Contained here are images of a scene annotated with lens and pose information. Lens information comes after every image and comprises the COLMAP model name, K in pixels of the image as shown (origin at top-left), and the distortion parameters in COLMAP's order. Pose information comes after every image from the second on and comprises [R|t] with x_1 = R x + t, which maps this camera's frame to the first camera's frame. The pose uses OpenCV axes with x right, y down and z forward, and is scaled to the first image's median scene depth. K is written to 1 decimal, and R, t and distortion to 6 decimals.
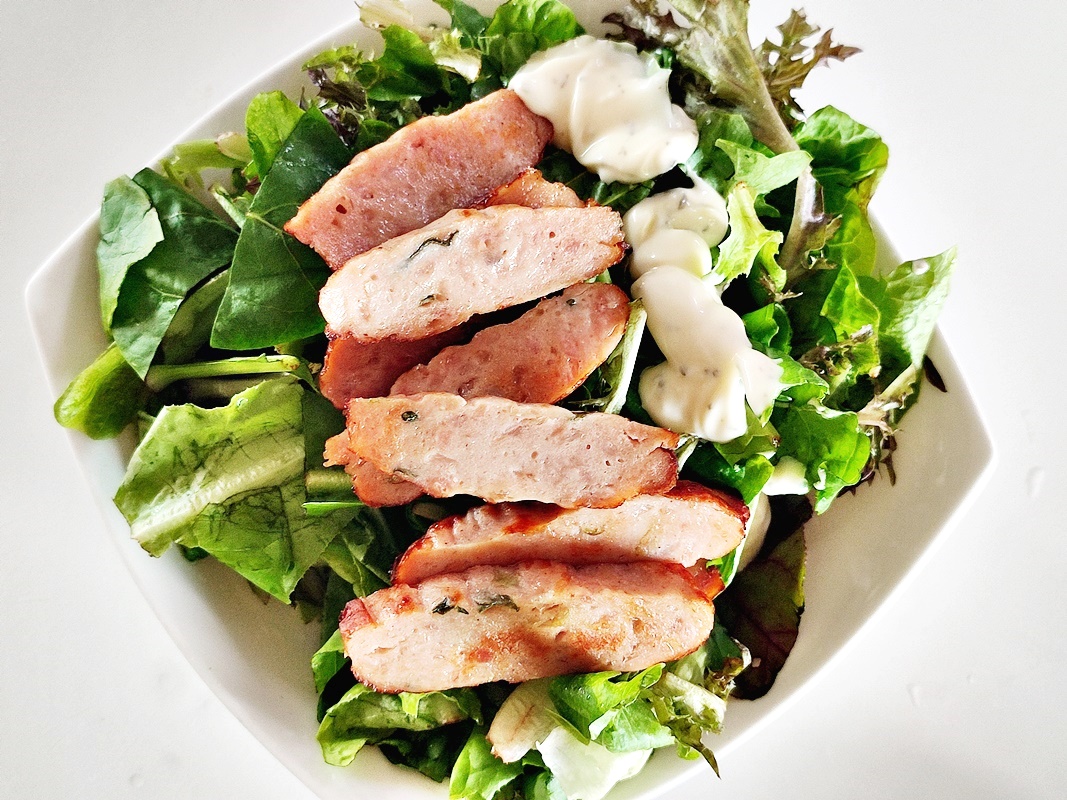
lens RADIAL K [[1295.5, 0, 533.5], [0, 1295.5, 400.0], [0, 0, 1]] dist [0.240850, -0.860480]
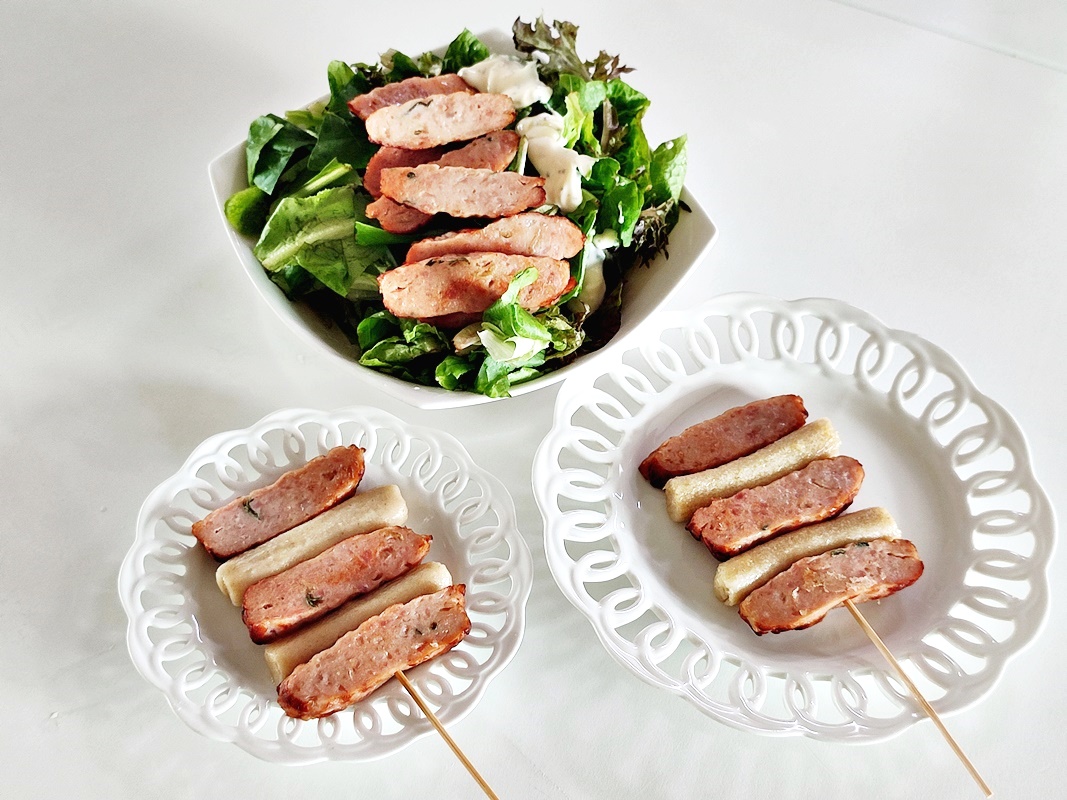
lens RADIAL K [[1295.5, 0, 533.5], [0, 1295.5, 400.0], [0, 0, 1]] dist [0.240850, -0.860480]
pose [[0.998268, -0.037292, 0.045502, -0.010464], [0.051496, 0.927871, -0.369329, 1.012535], [-0.028447, 0.371032, 0.928184, -0.695474]]
